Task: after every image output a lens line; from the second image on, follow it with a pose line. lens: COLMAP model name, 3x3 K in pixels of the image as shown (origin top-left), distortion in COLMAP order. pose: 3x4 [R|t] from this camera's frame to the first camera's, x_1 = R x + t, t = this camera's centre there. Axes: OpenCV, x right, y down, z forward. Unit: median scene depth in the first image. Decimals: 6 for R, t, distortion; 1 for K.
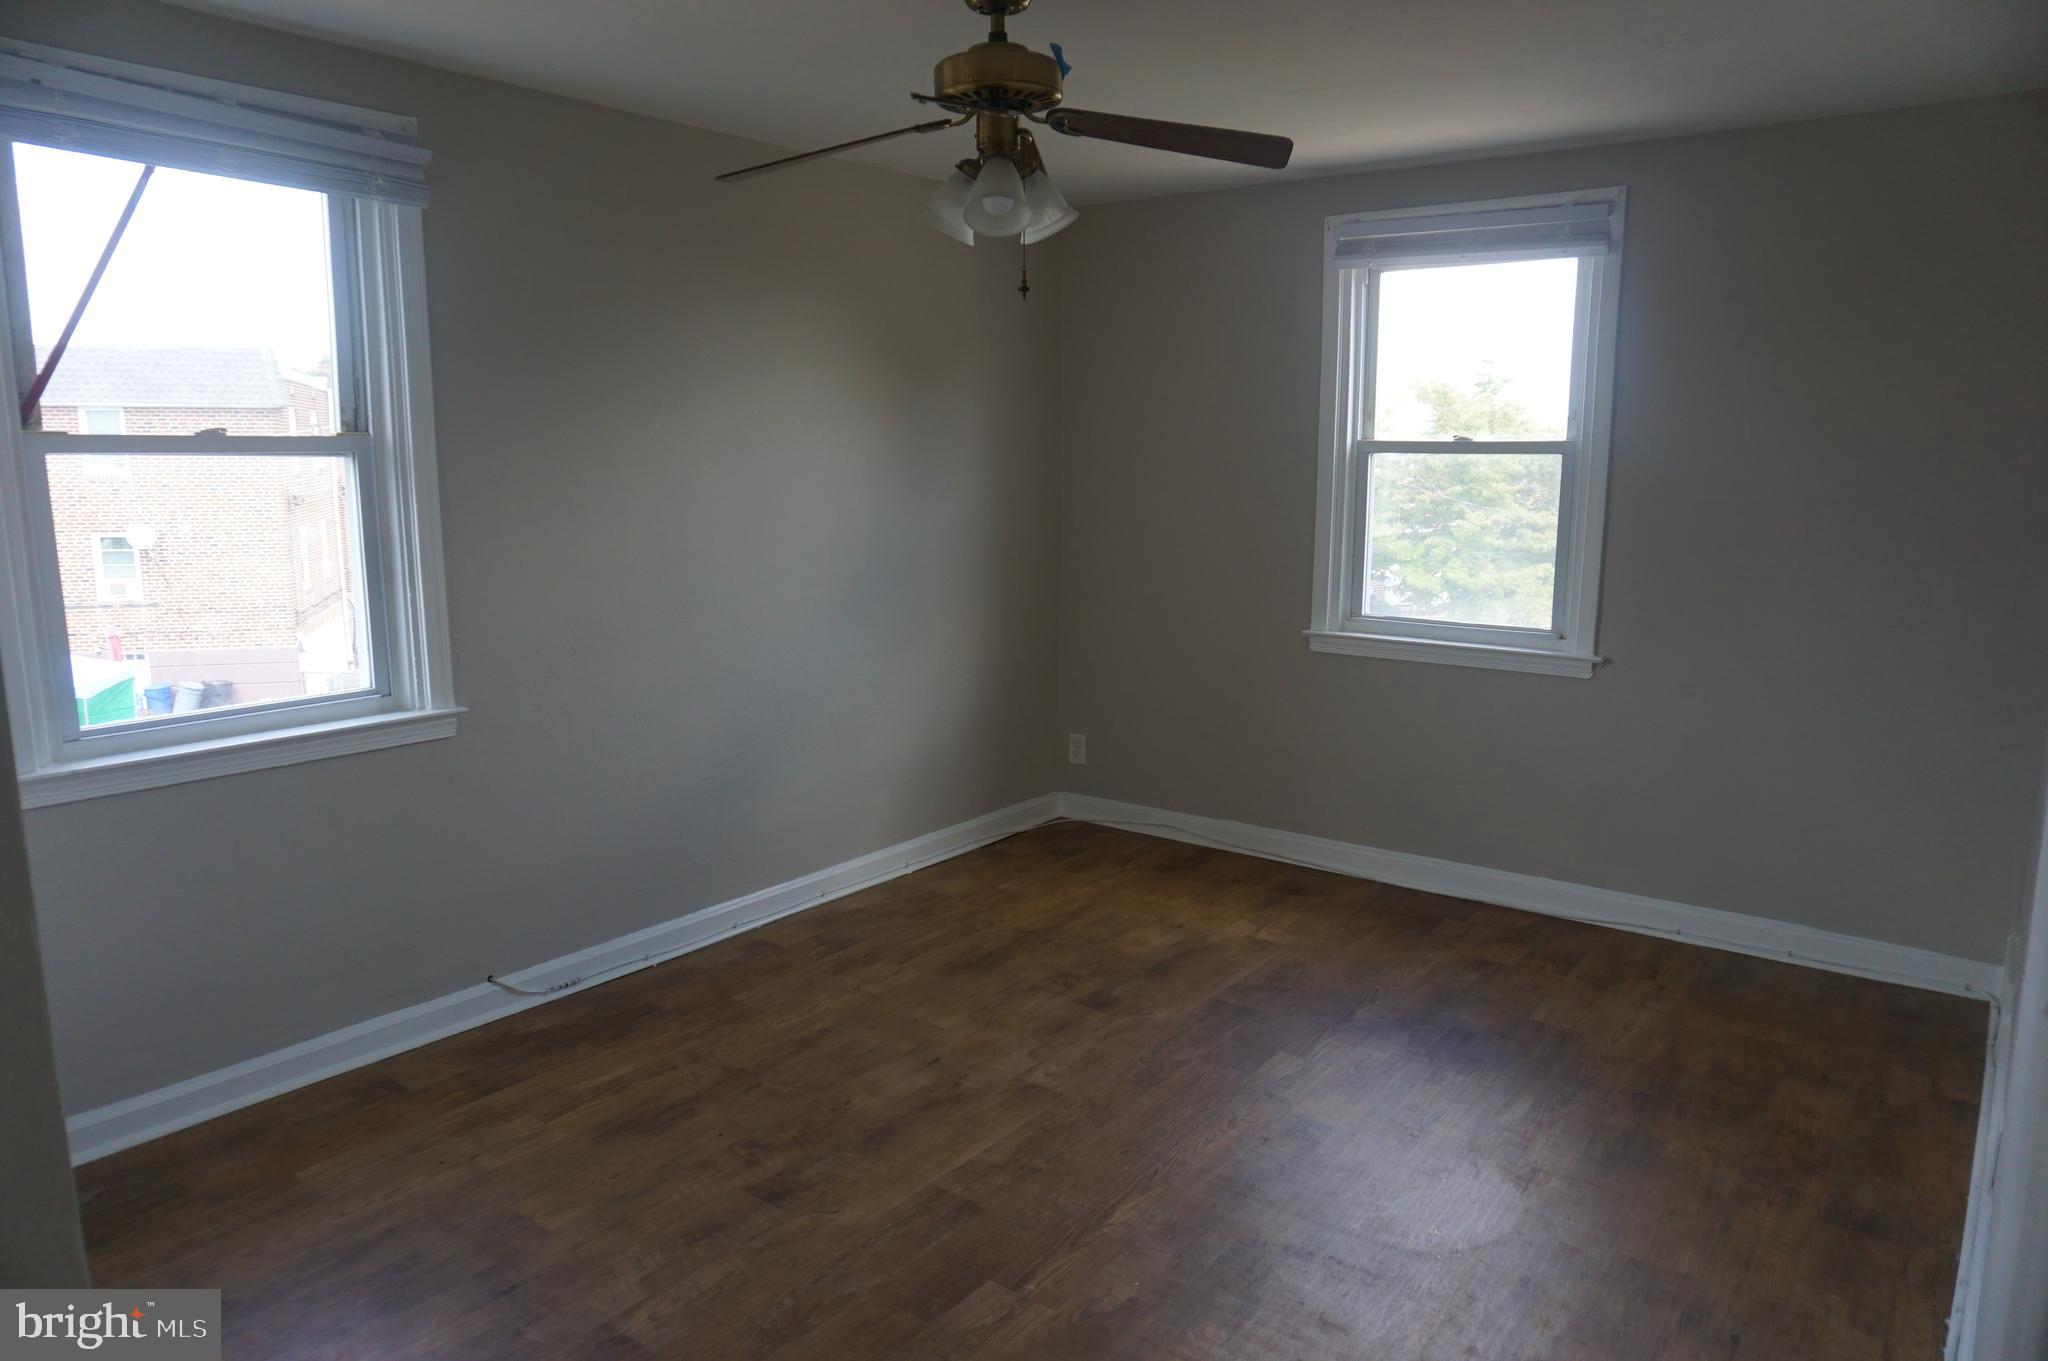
lens RADIAL K [[1399.2, 0, 1035.0], [0, 1399.2, 664.6], [0, 0, 1]] dist [-0.038728, 0.018685]
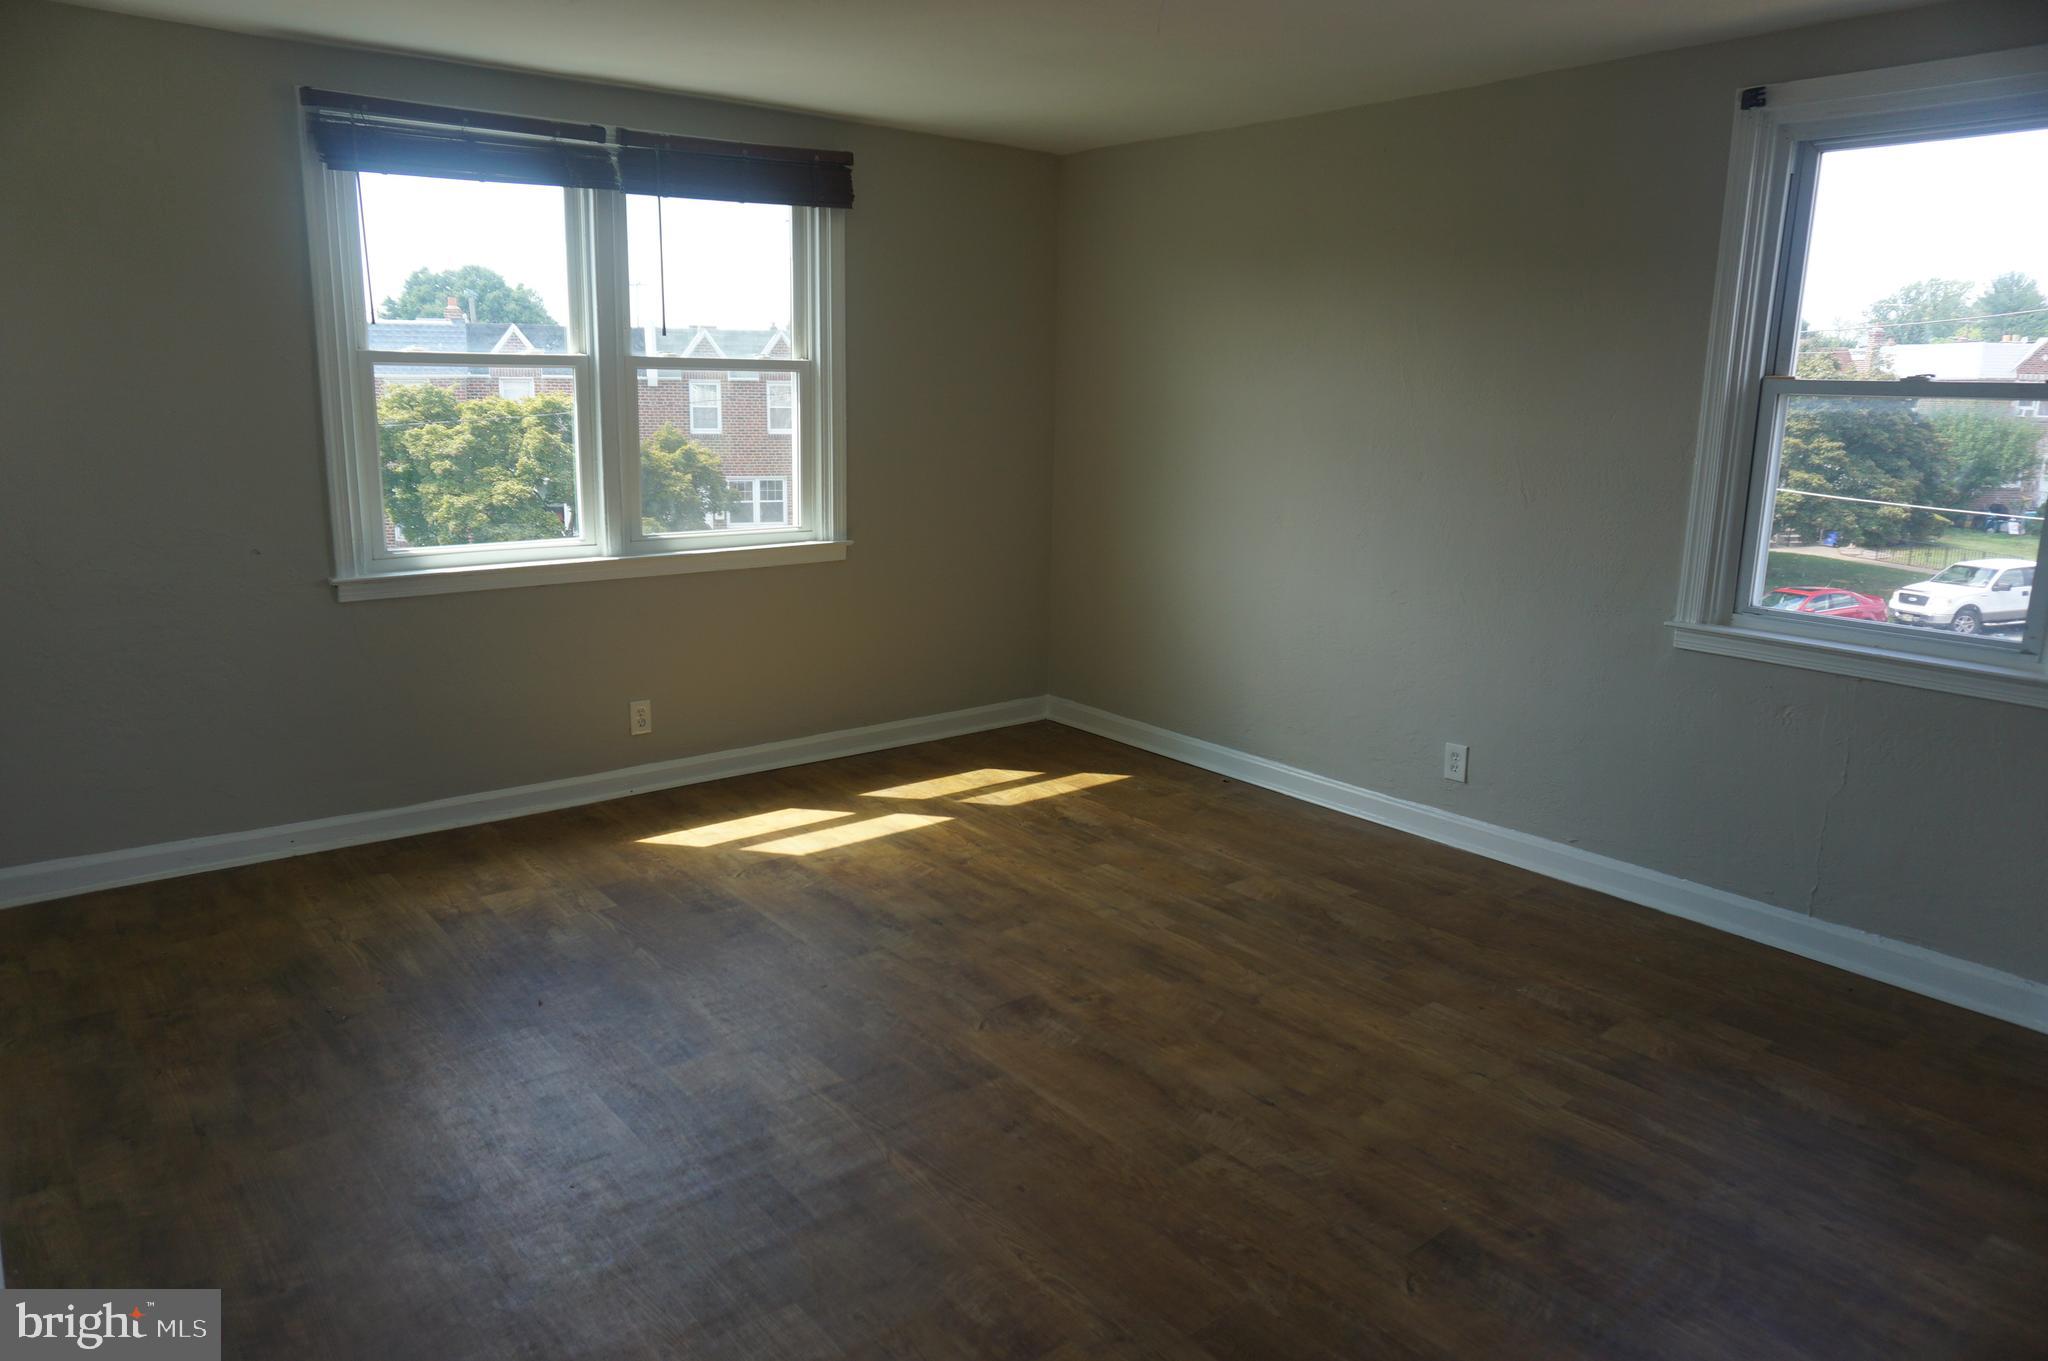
lens RADIAL K [[1399.2, 0, 1035.0], [0, 1399.2, 664.6], [0, 0, 1]] dist [-0.038728, 0.018685]
pose [[-0.262574, 0.197106, -0.944566, 0.804153], [-0.176956, 0.952475, 0.247948, -0.179938], [0.948547, 0.232251, -0.215216, 1.093699]]
